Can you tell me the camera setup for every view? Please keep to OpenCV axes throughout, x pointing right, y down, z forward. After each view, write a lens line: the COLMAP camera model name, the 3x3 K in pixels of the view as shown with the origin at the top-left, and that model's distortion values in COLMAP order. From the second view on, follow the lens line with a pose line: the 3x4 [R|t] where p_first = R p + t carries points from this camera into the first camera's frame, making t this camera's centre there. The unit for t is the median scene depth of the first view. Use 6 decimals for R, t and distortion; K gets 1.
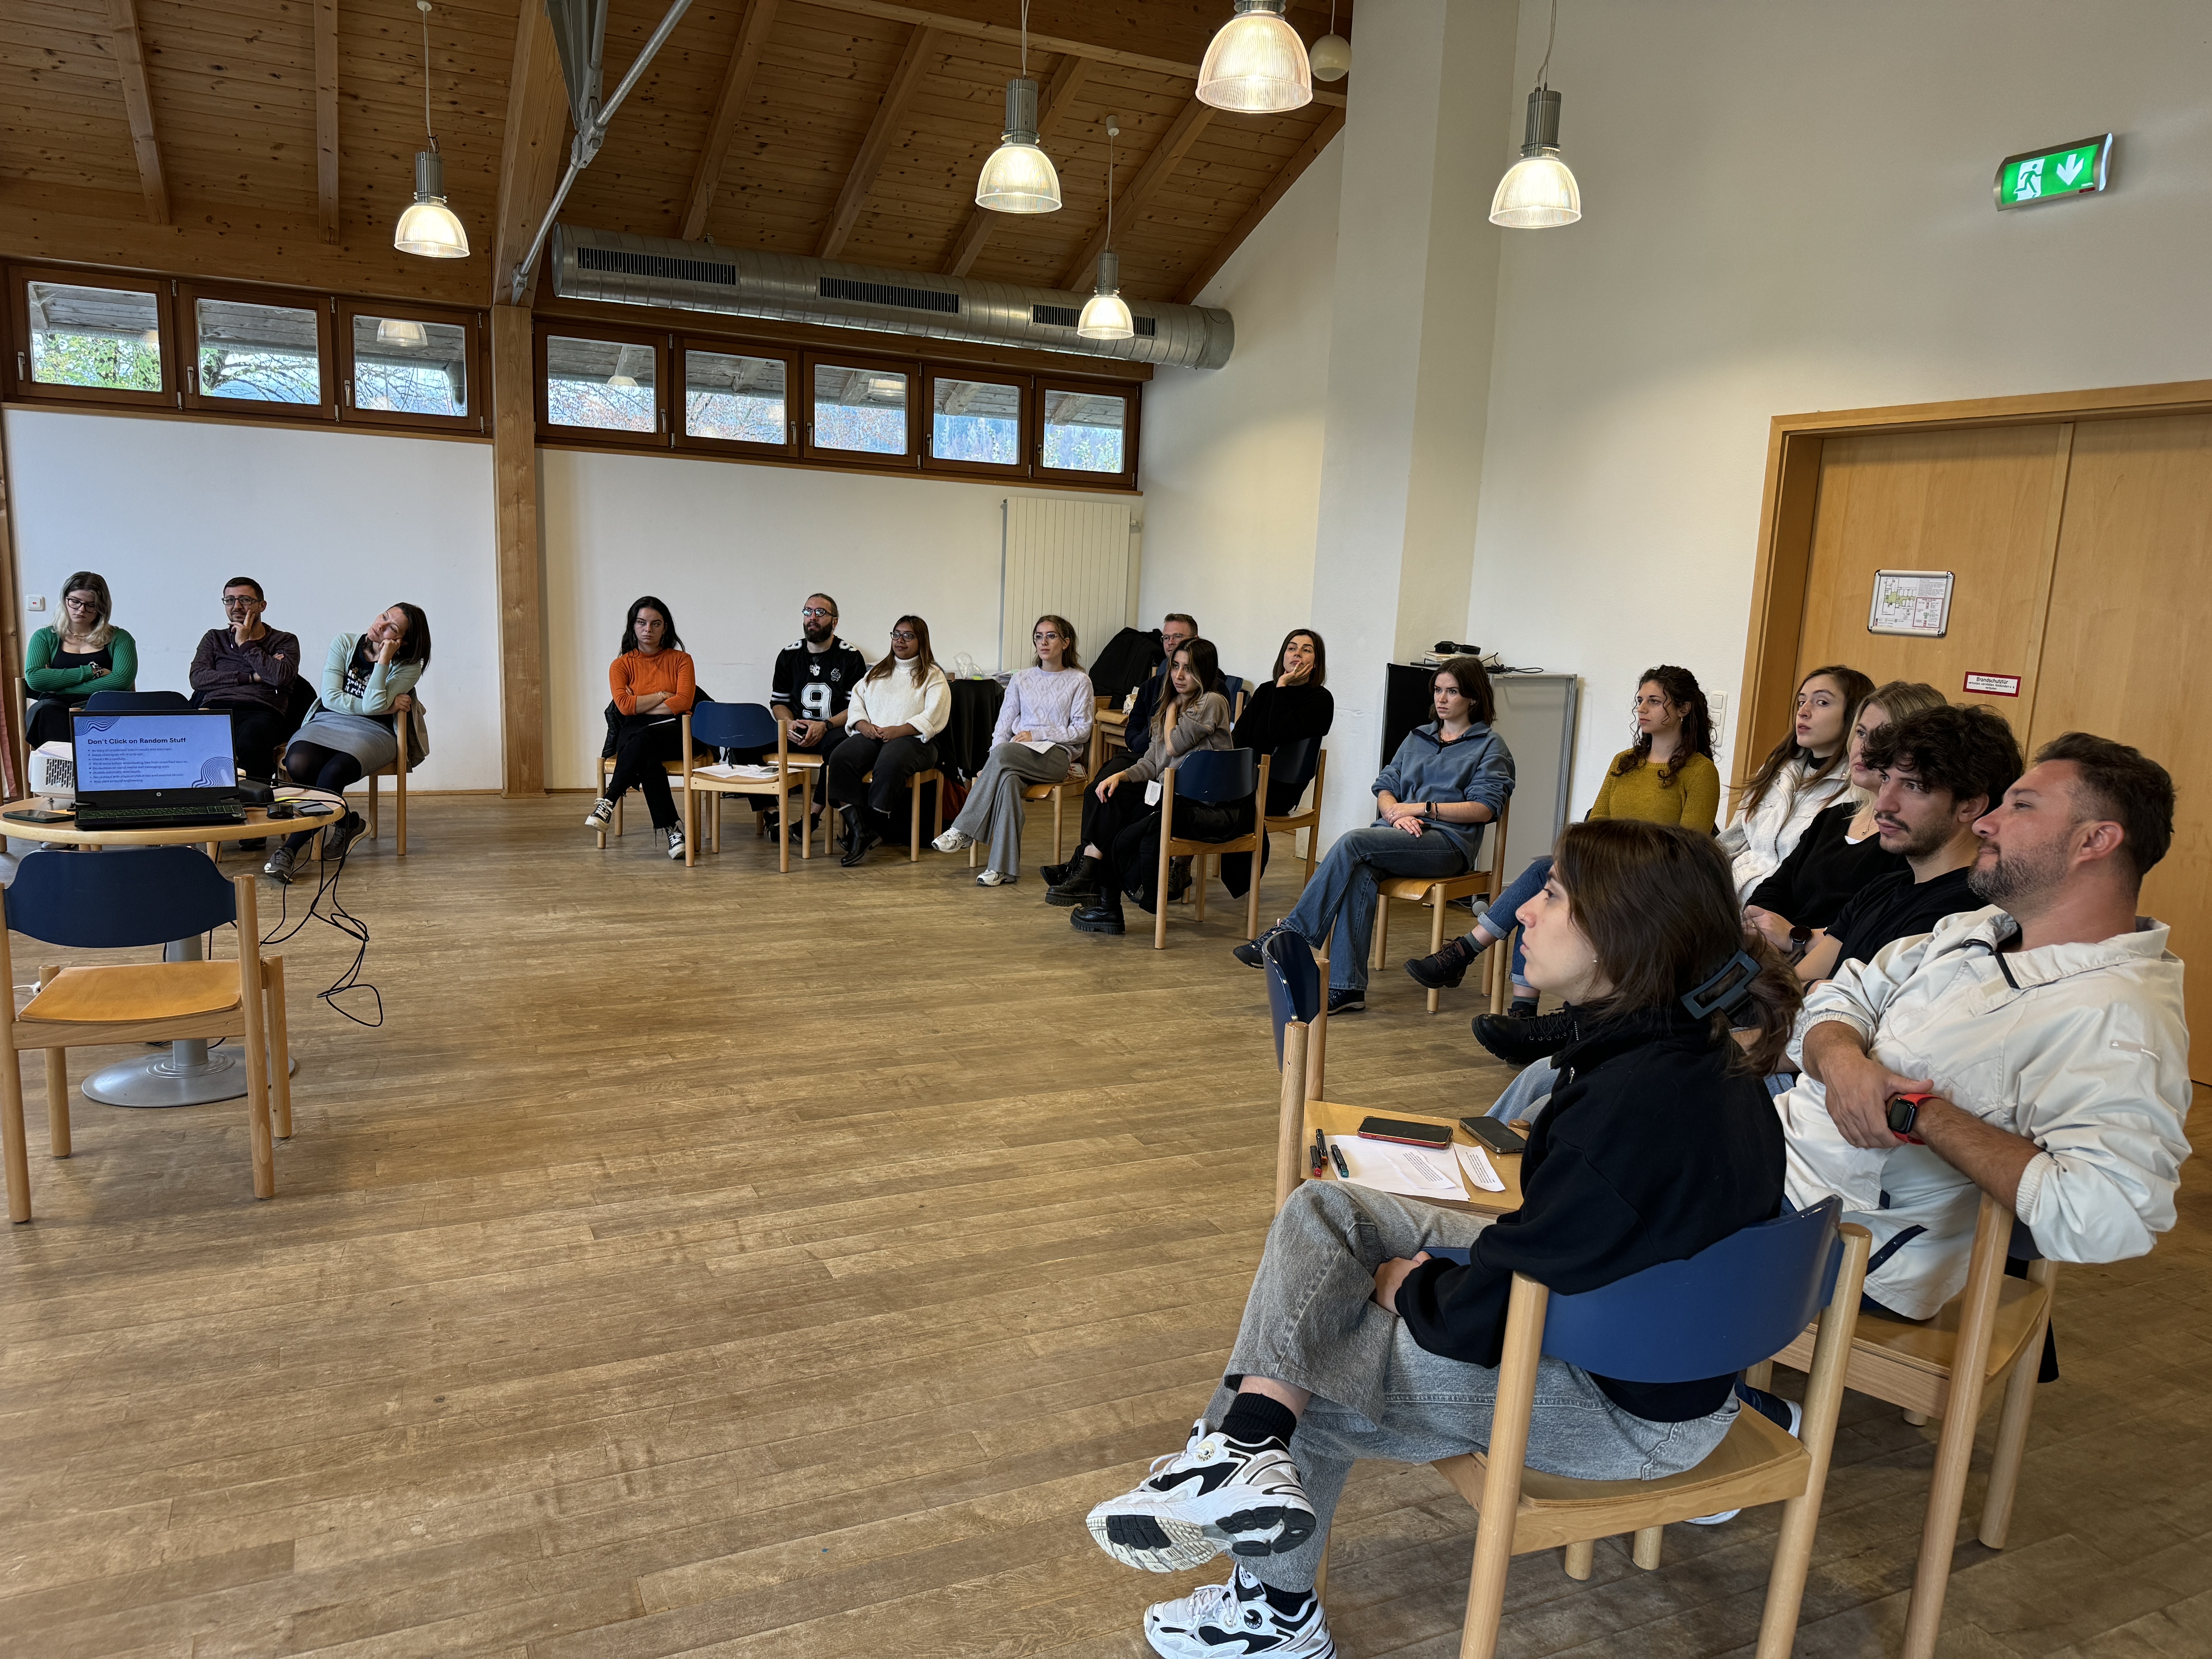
lens RADIAL K [[1518.4, 0, 1106.0], [0, 1518.4, 829.5], [0, 0, 1]] dist [0.116007, -0.141231]
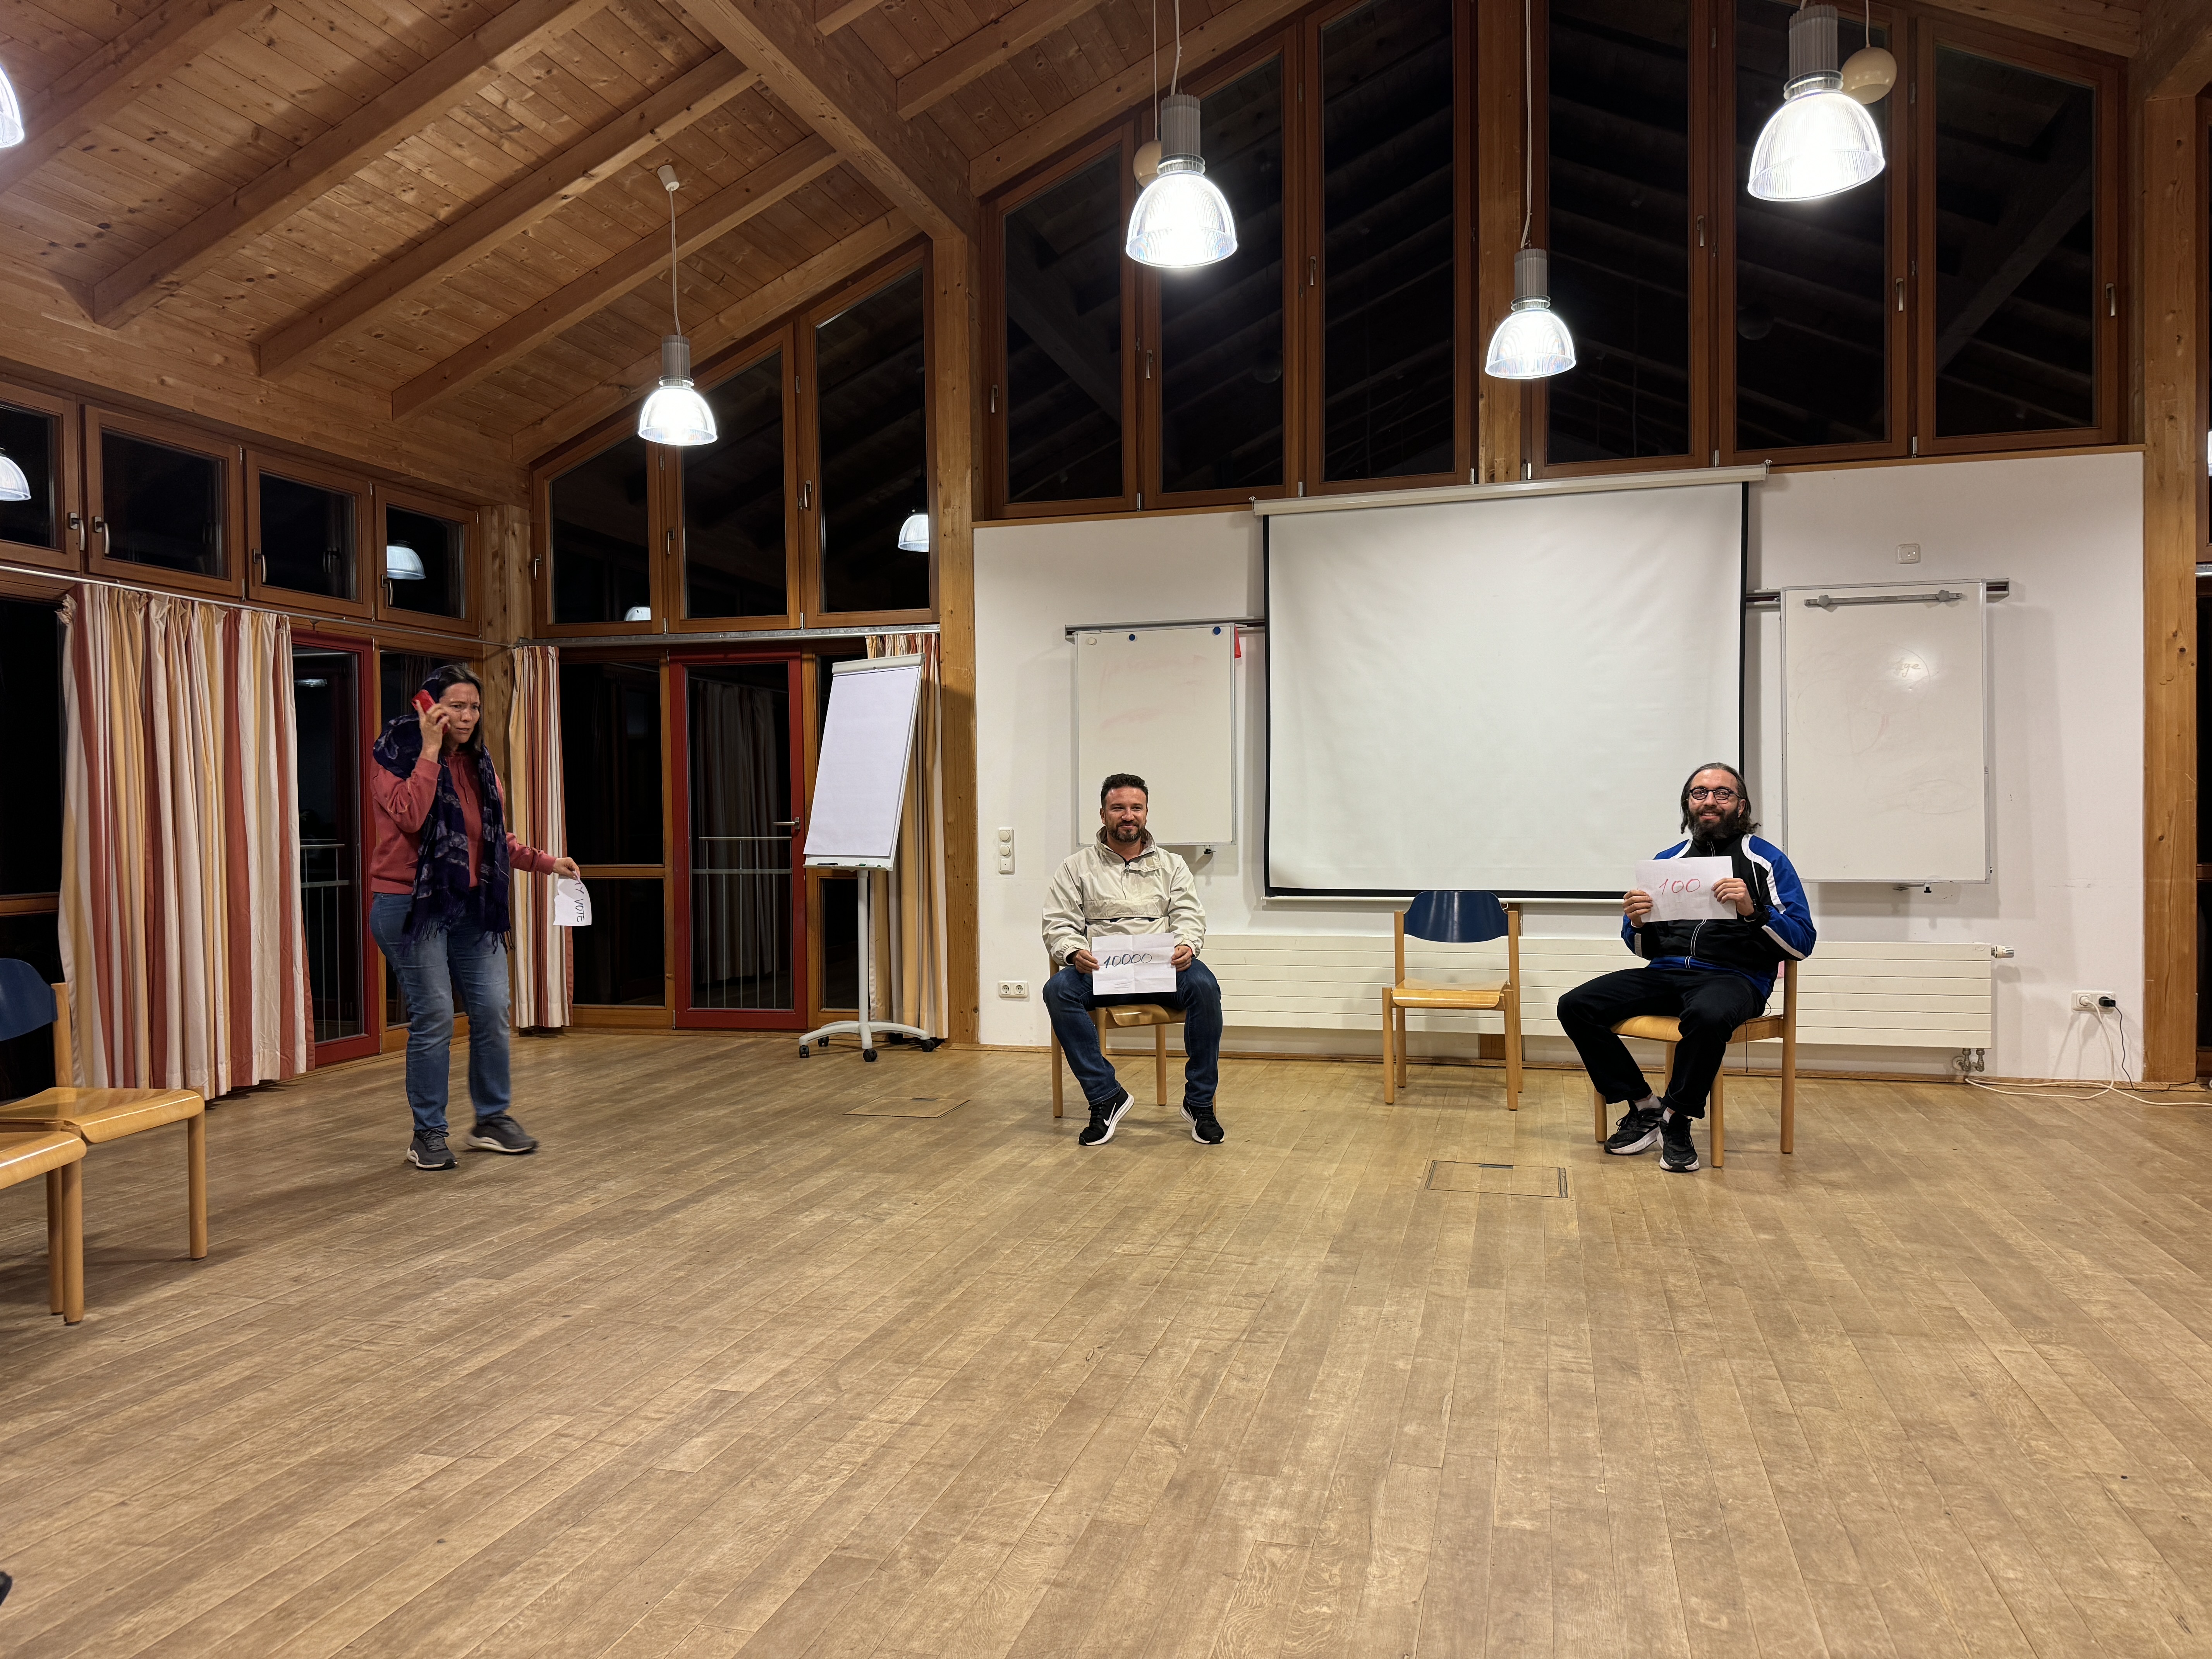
lens RADIAL K [[1518.4, 0, 1106.0], [0, 1518.4, 829.5], [0, 0, 1]] dist [0.116007, -0.141231]
pose [[-0.652652, -0.026171, -0.757206, 0.218083], [-0.140600, 0.986228, 0.087100, -0.172932], [0.744498, 0.163310, -0.647343, 1.548799]]
